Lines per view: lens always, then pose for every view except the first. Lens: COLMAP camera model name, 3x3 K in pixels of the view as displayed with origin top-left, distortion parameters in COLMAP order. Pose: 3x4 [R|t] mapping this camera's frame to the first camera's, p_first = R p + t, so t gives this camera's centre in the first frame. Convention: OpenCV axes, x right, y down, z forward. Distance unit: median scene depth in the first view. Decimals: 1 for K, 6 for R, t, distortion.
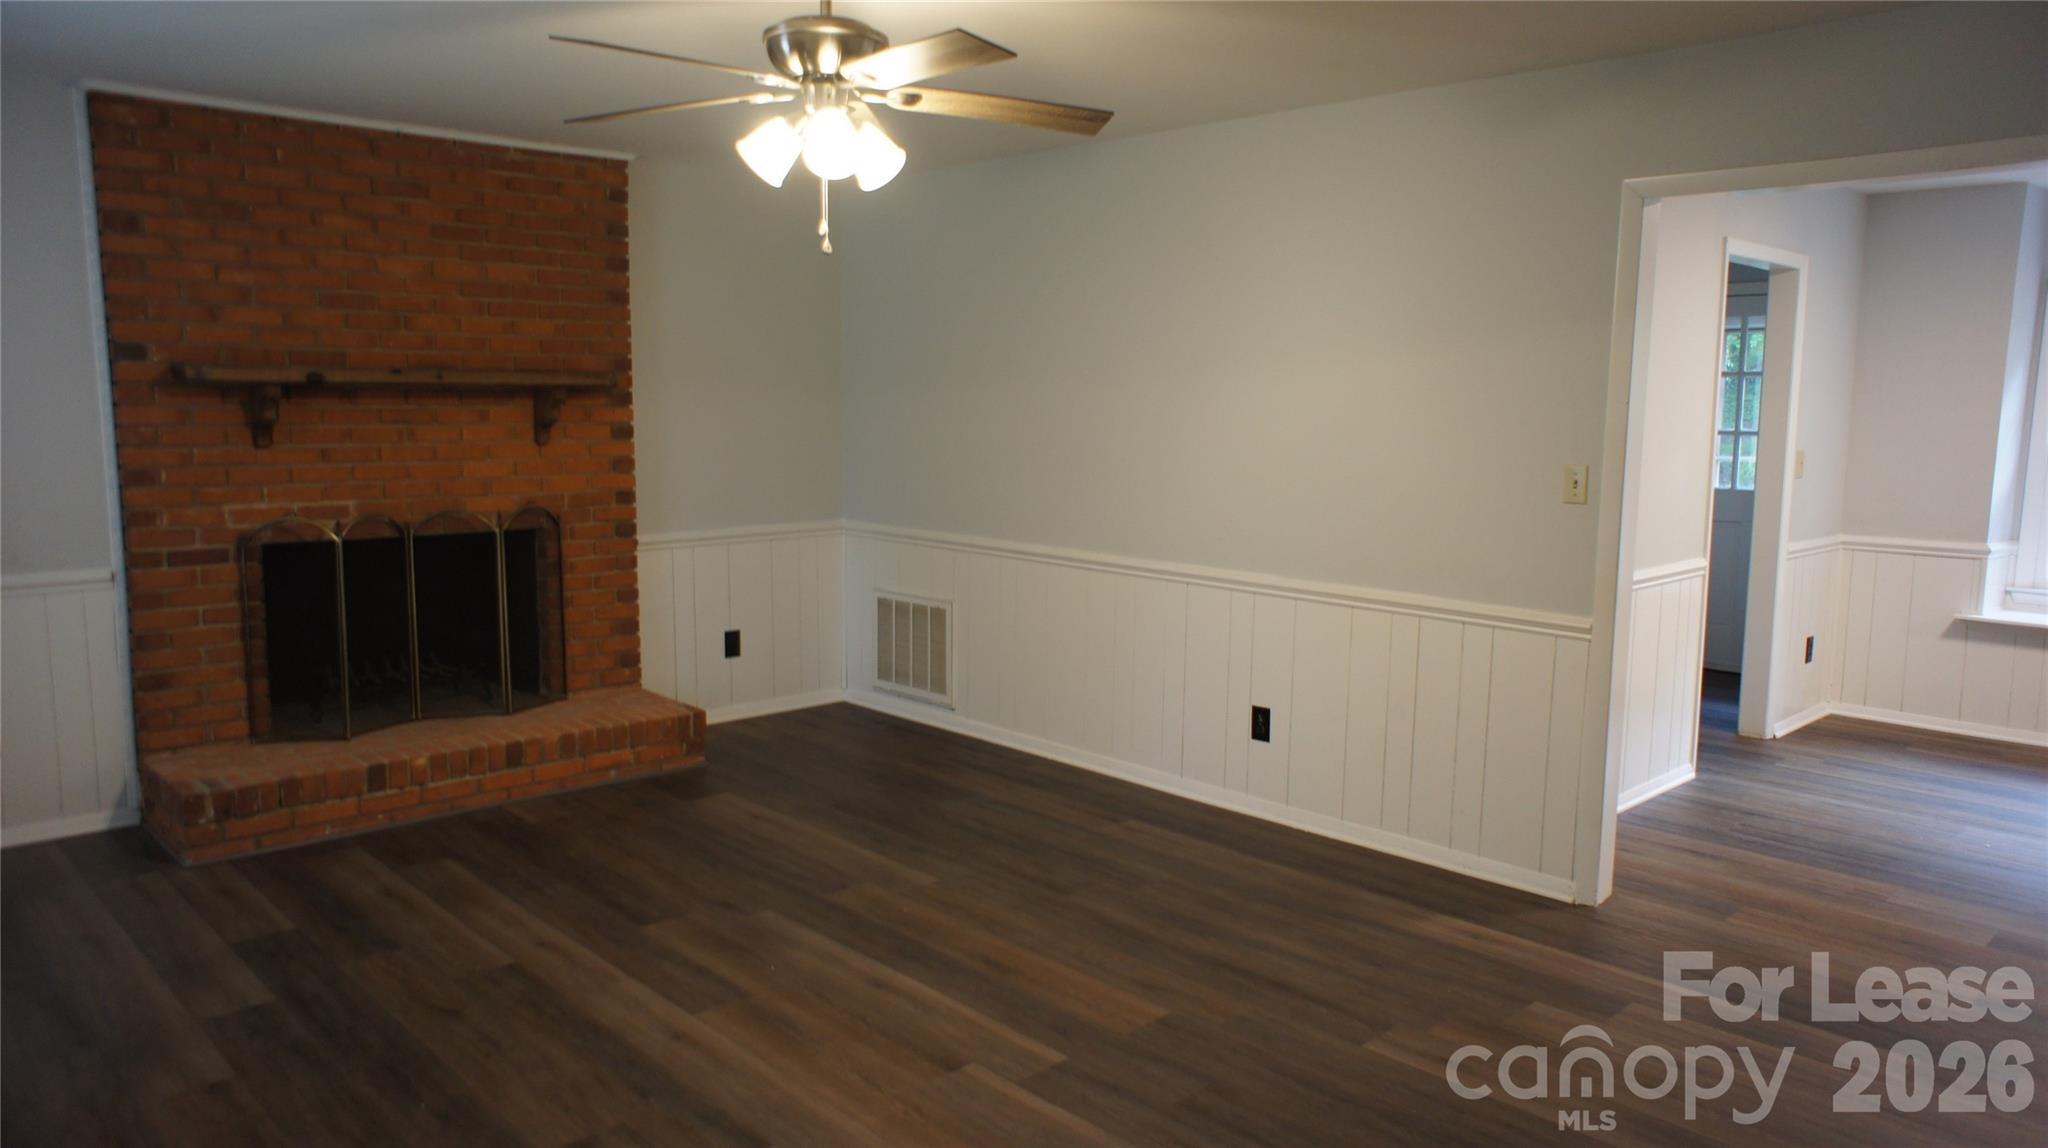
lens RADIAL K [[1392.6, 0, 1029.3], [0, 1392.6, 577.4], [0, 0, 1]] dist [-0.041630, 0.065841]
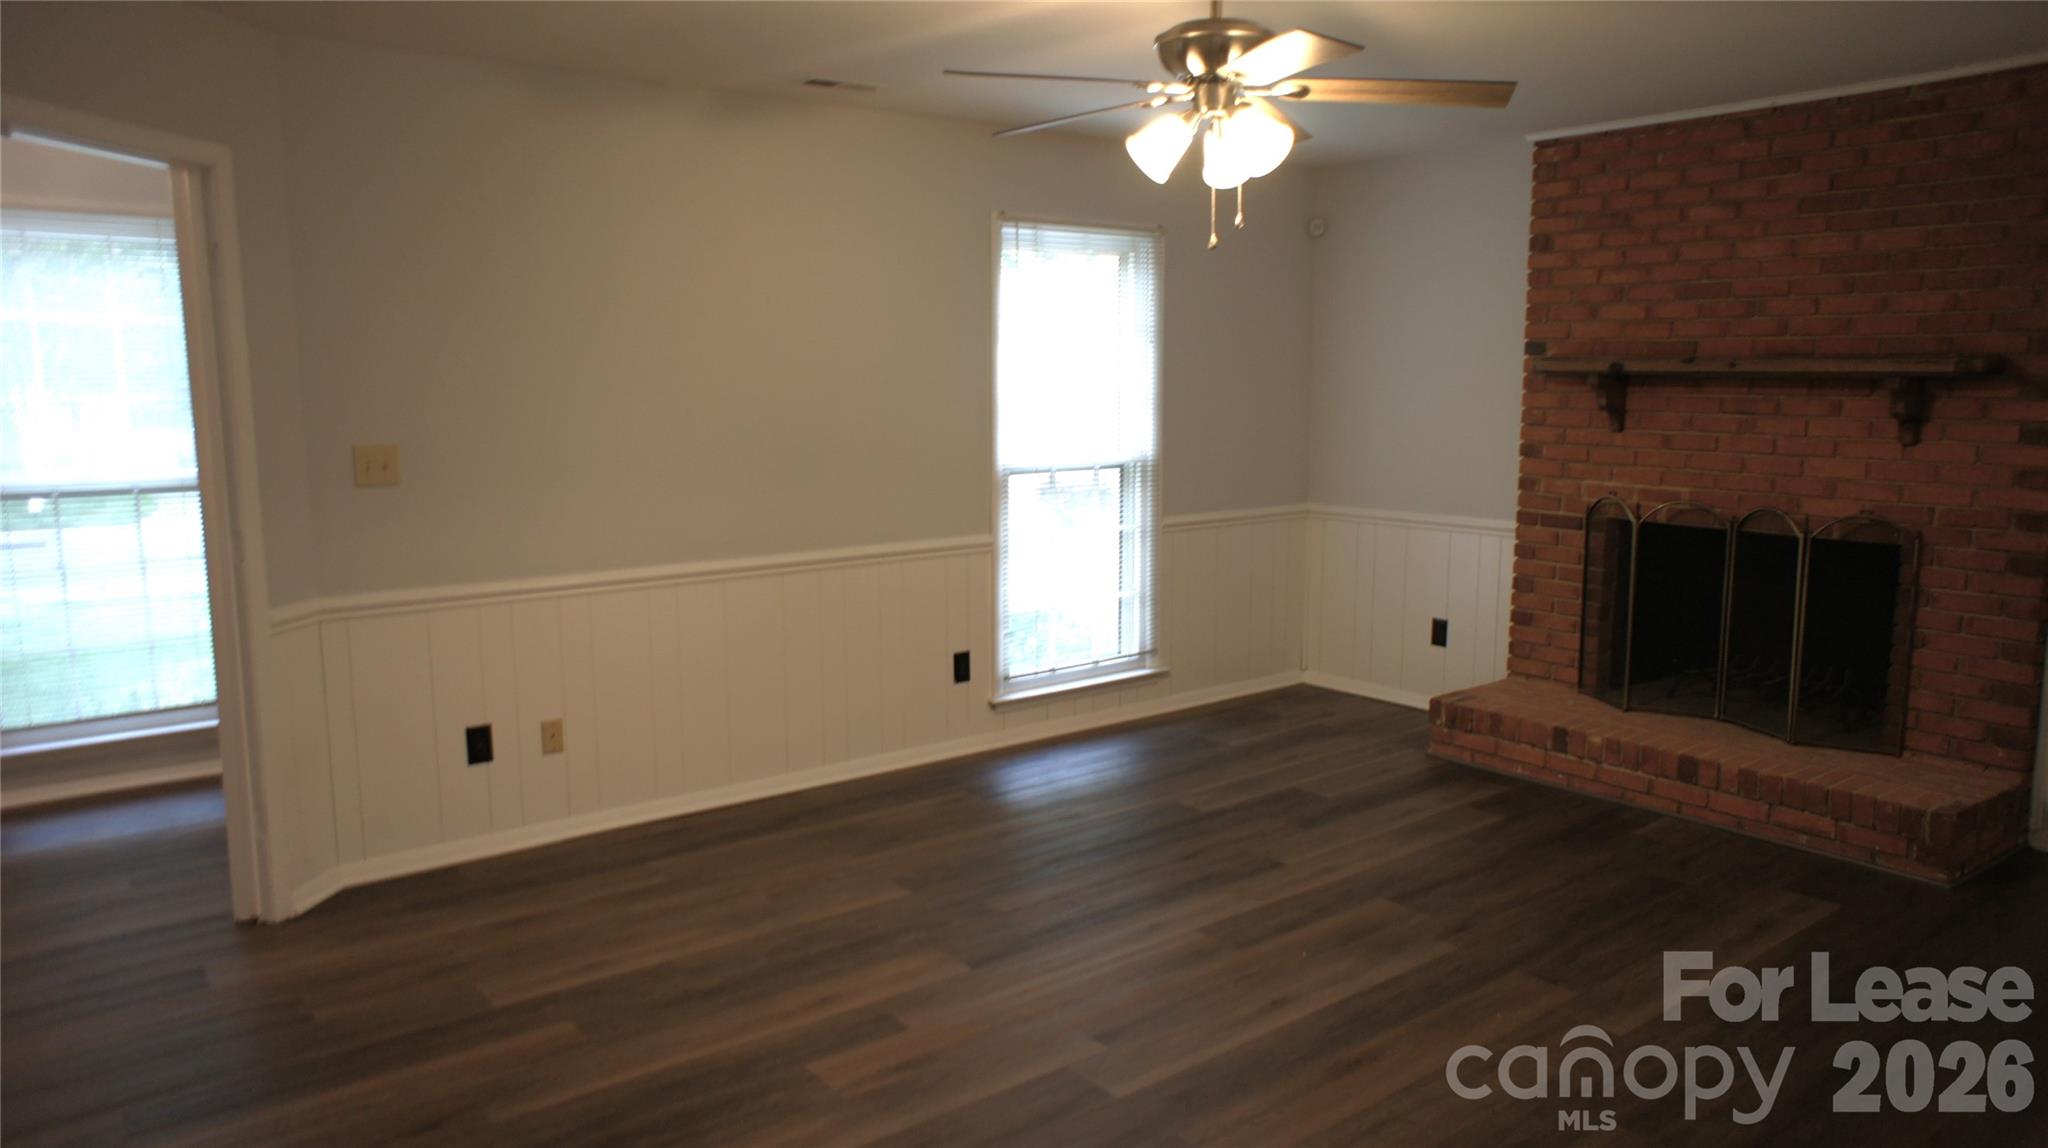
lens RADIAL K [[1392.6, 0, 1022.3], [0, 1392.6, 577.6], [0, 0, 1]] dist [-0.041630, 0.065841]
pose [[-0.100848, 0.138936, -0.985153, 0.592828], [-0.130534, 0.979794, 0.151543, -0.084285], [0.986301, 0.143879, -0.080674, 0.632431]]
